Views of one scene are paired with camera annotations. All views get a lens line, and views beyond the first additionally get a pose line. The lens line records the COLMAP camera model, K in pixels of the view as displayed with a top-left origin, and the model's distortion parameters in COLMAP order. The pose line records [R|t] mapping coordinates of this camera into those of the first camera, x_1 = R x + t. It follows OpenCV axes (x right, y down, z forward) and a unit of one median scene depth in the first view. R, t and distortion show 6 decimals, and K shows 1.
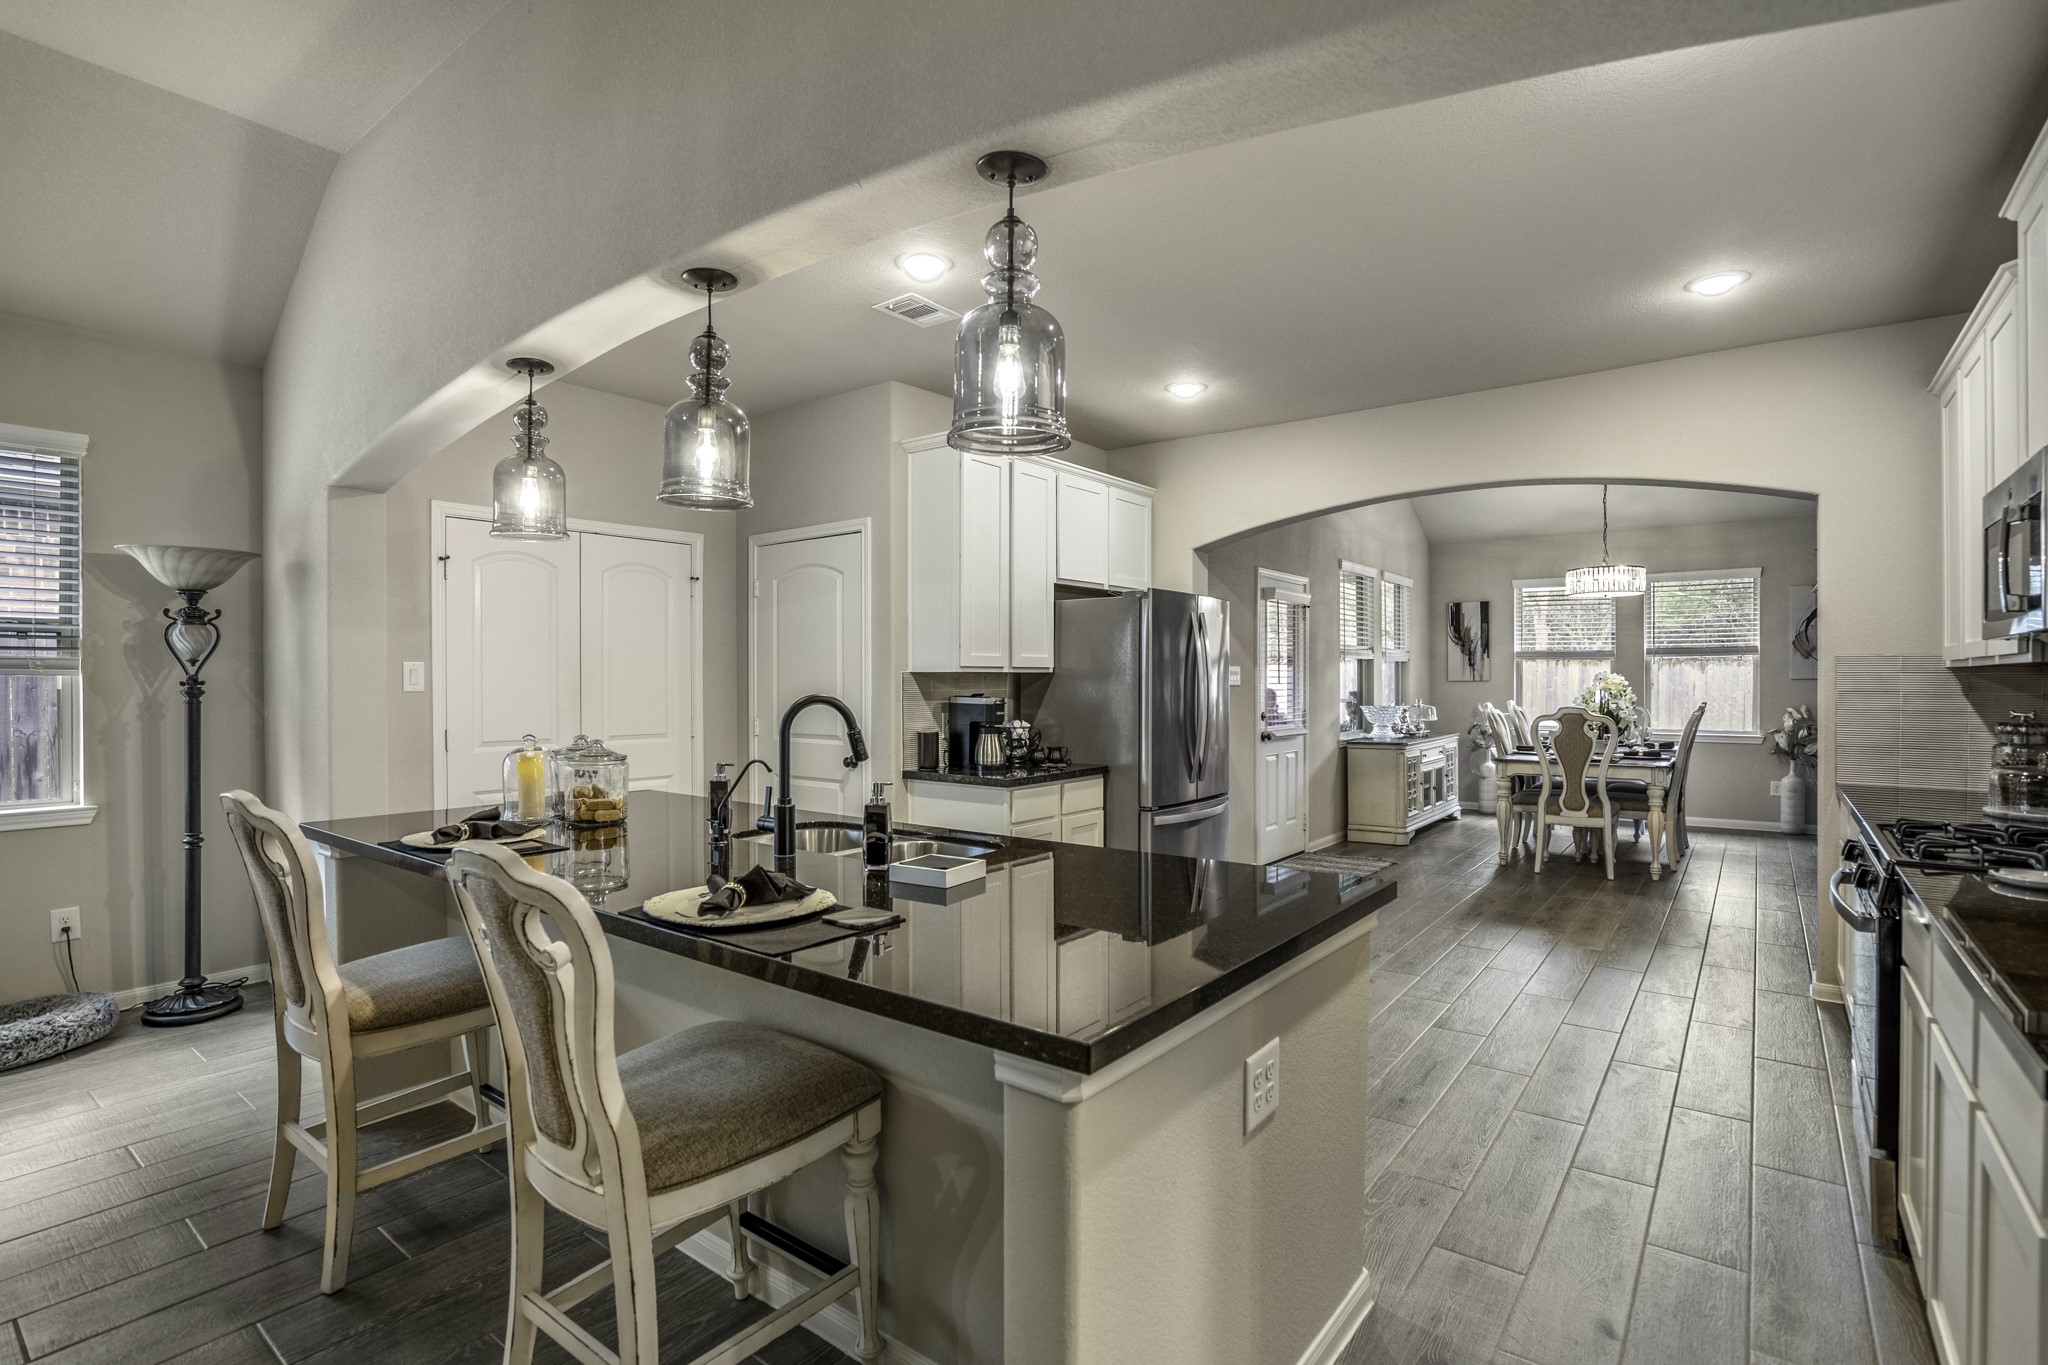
lens RADIAL K [[961.5, 0, 1020.2], [0, 961.5, 676.0], [0, 0, 1]] dist [-0.039942, 0.000975]
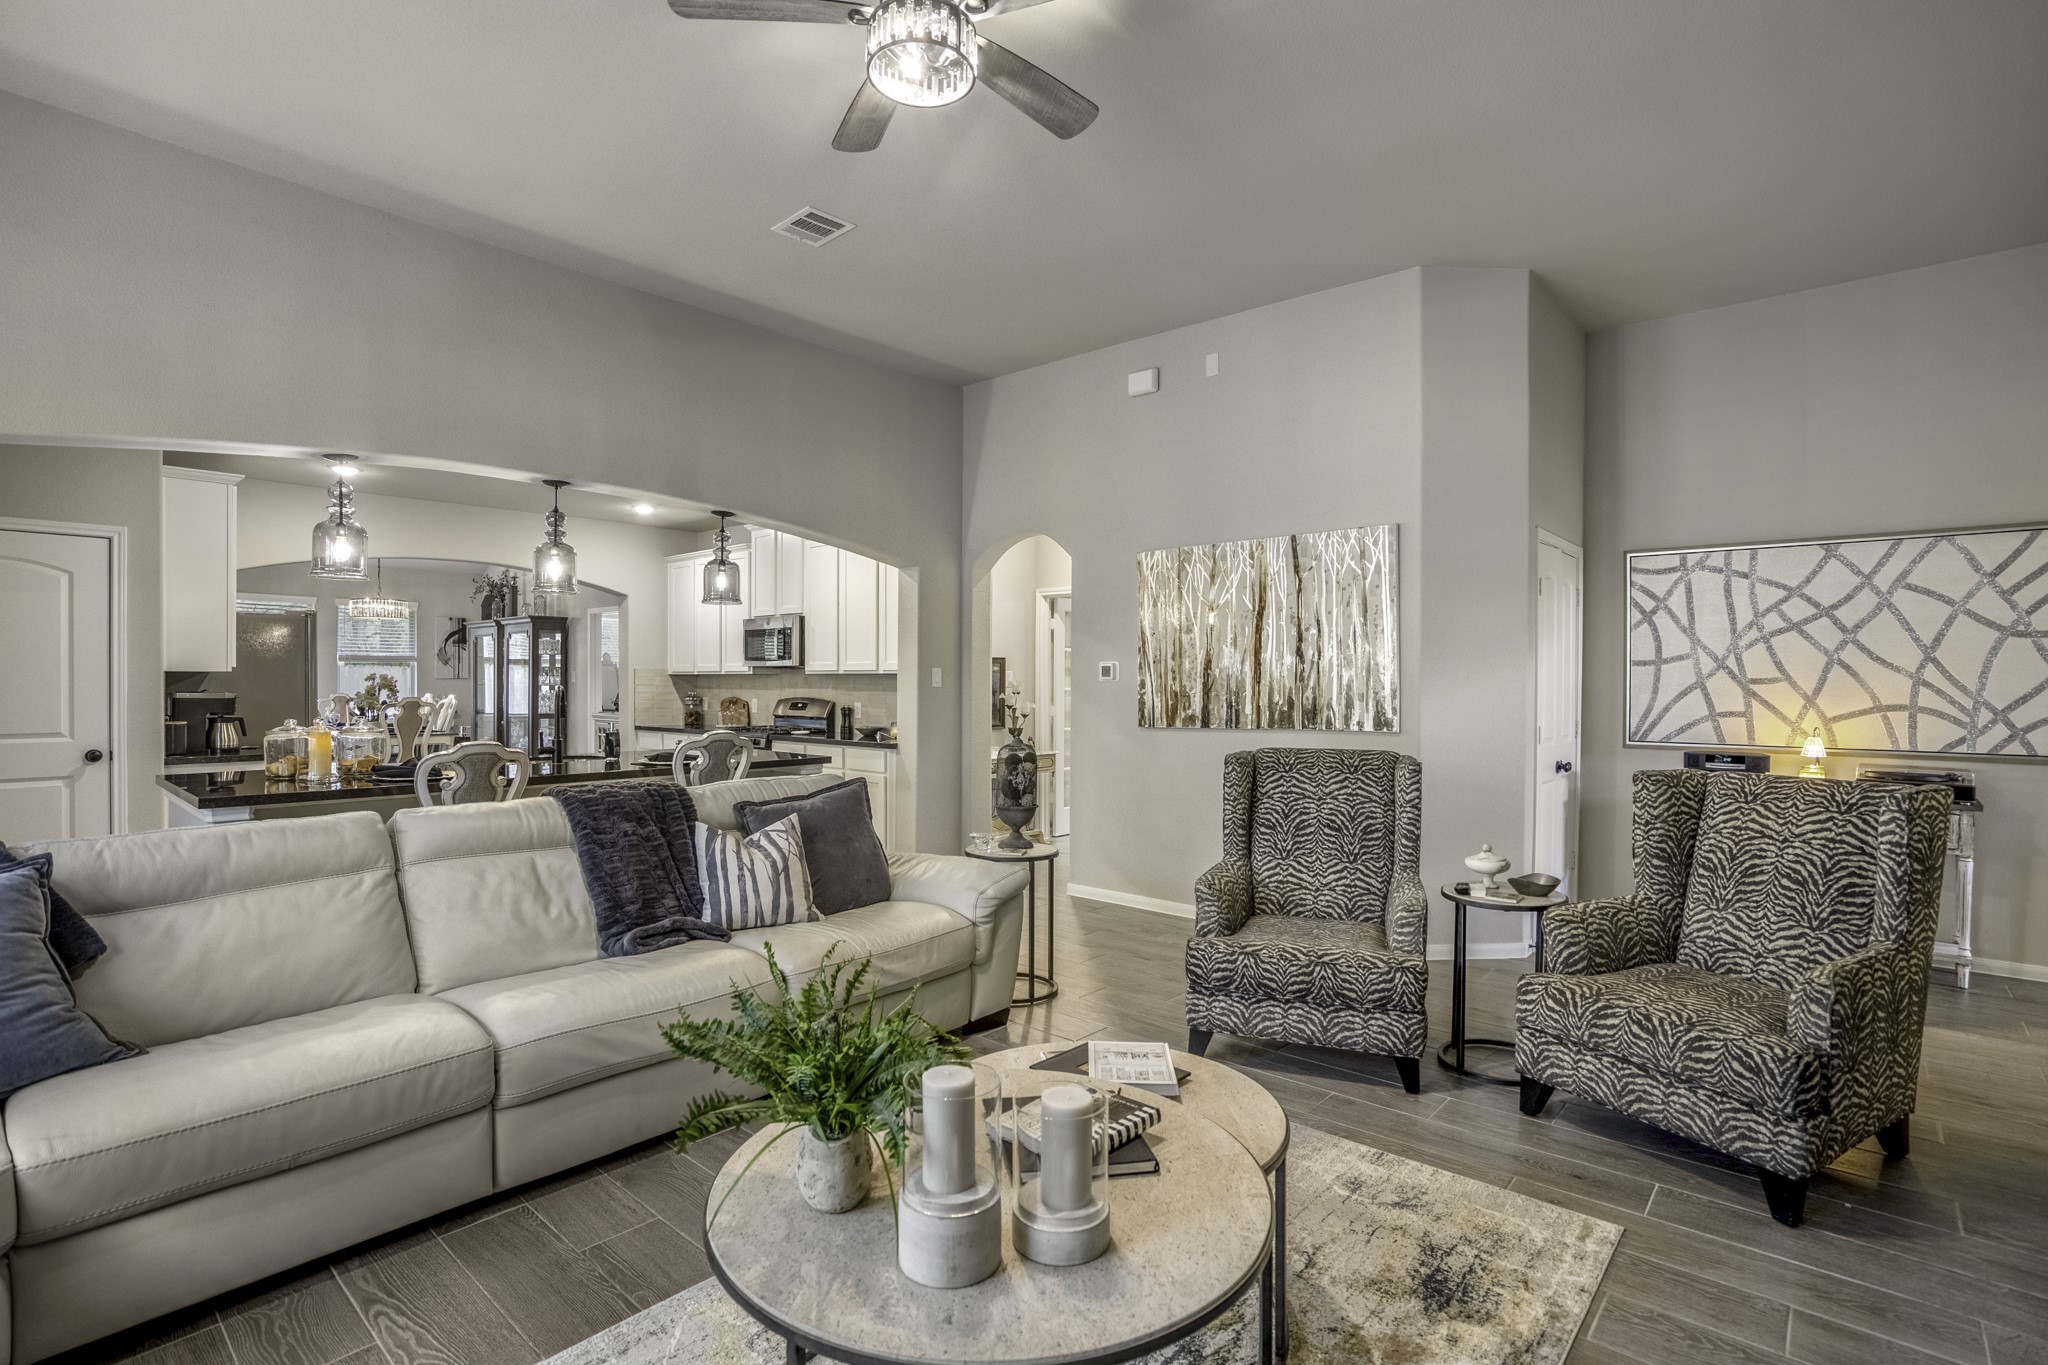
lens RADIAL K [[942.6, 0, 1023.7], [0, 942.6, 686.8], [0, 0, 1]] dist [-0.062504, 0.018799]
pose [[0.059992, -0.005648, 0.998183, -1.087878], [-0.005963, 0.999964, 0.006016, 0.002769], [-0.998181, -0.006313, 0.059956, -0.060755]]
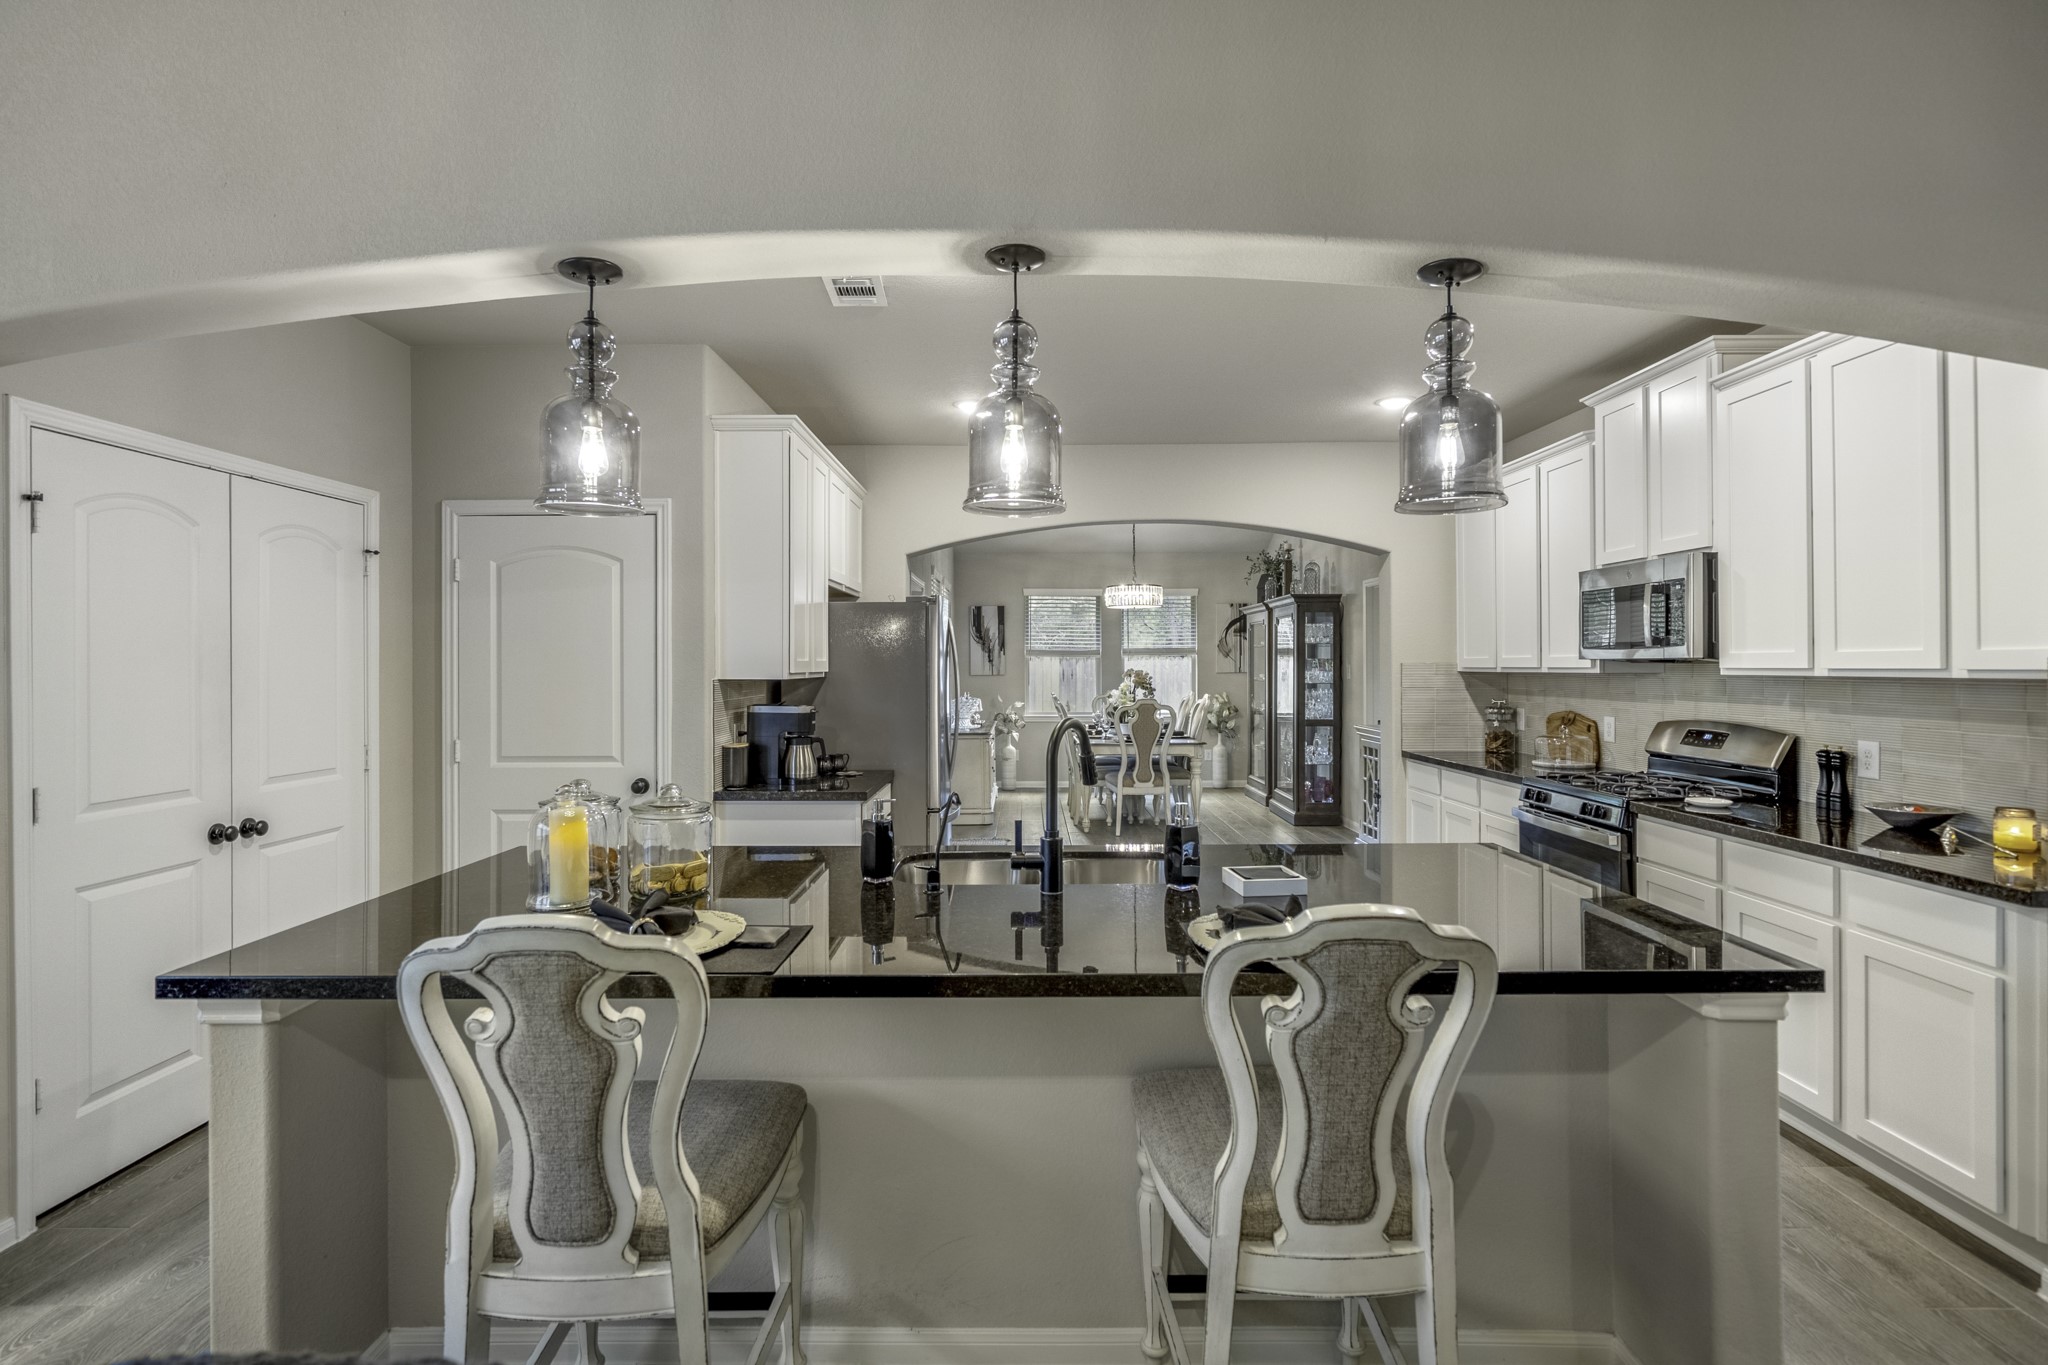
lens RADIAL K [[959.2, 0, 1018.1], [0, 959.2, 668.6], [0, 0, 1]] dist [-0.002385, 0.000823]
pose [[0.799698, -0.003574, 0.600391, -0.414946], [0.001277, 0.999990, 0.004252, -0.016772], [-0.600401, -0.002634, 0.799695, 0.132573]]
